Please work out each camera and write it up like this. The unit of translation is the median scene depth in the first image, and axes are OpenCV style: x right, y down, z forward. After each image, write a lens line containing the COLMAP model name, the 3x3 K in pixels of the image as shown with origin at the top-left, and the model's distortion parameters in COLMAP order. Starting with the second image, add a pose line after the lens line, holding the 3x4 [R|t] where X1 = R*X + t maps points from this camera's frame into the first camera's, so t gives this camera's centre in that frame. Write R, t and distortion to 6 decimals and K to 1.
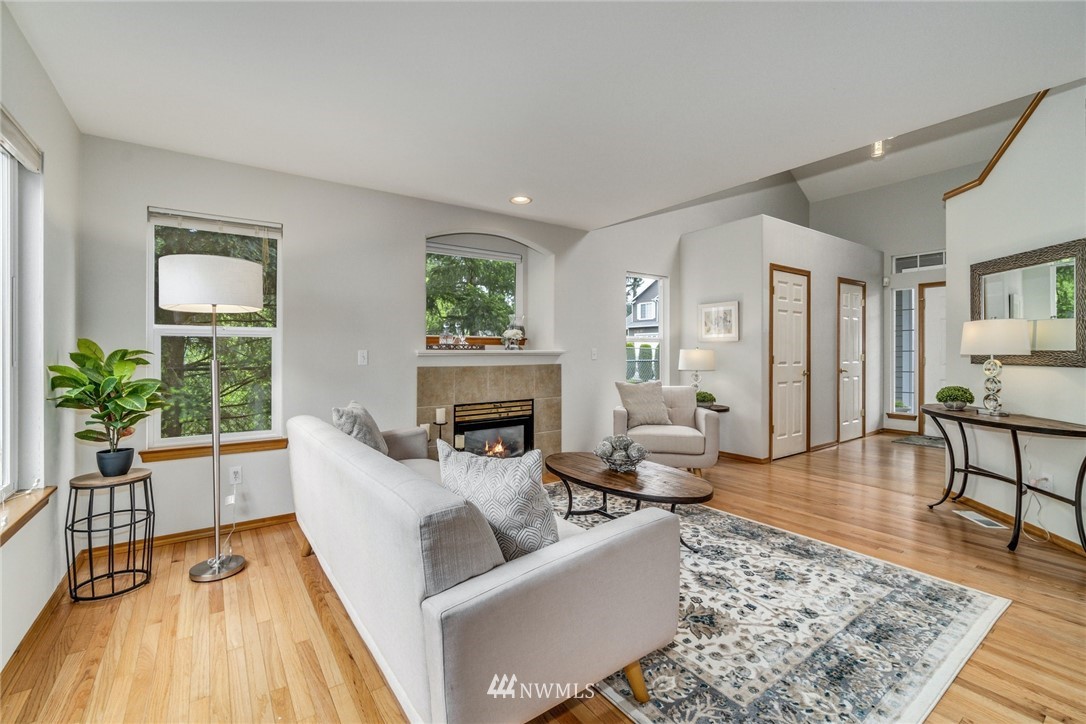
lens RADIAL K [[467.9, 0, 536.4], [0, 467.9, 359.9], [0, 0, 1]] dist [-0.001436, -0.000003]
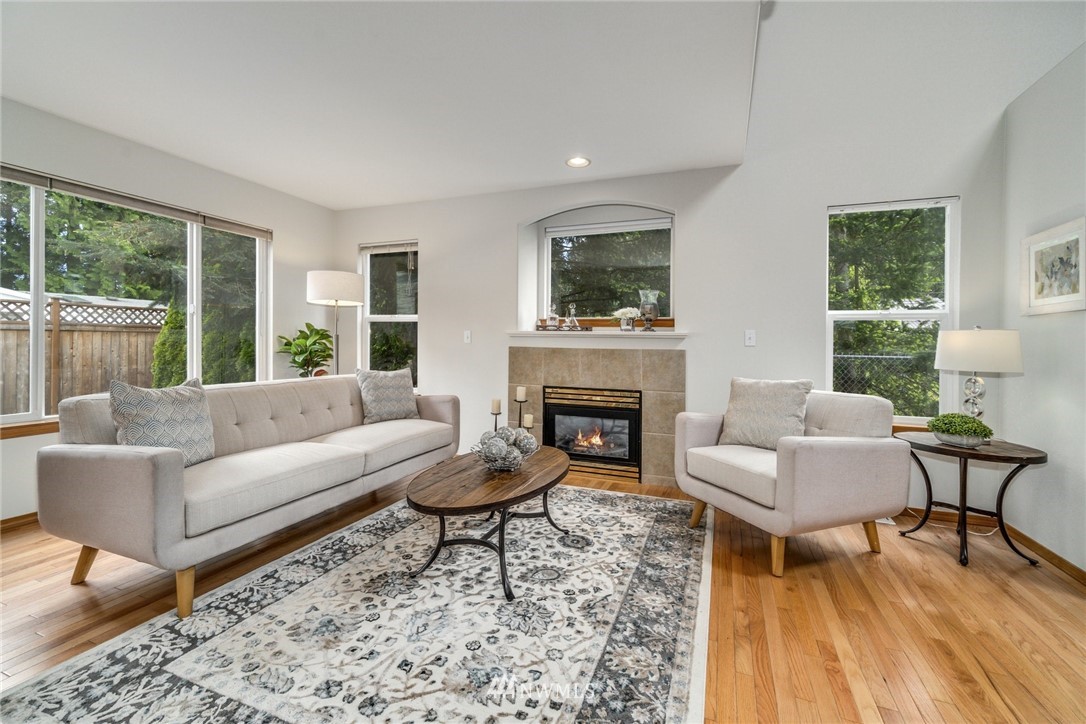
lens RADIAL K [[467.9, 0, 536.4], [0, 467.9, 359.9], [0, 0, 1]] dist [-0.001436, -0.000003]
pose [[0.546147, 0.042461, -0.836612, 0.614094], [-0.031295, 0.999052, 0.030276, 0.009595], [0.837104, 0.009646, 0.546958, 0.405944]]
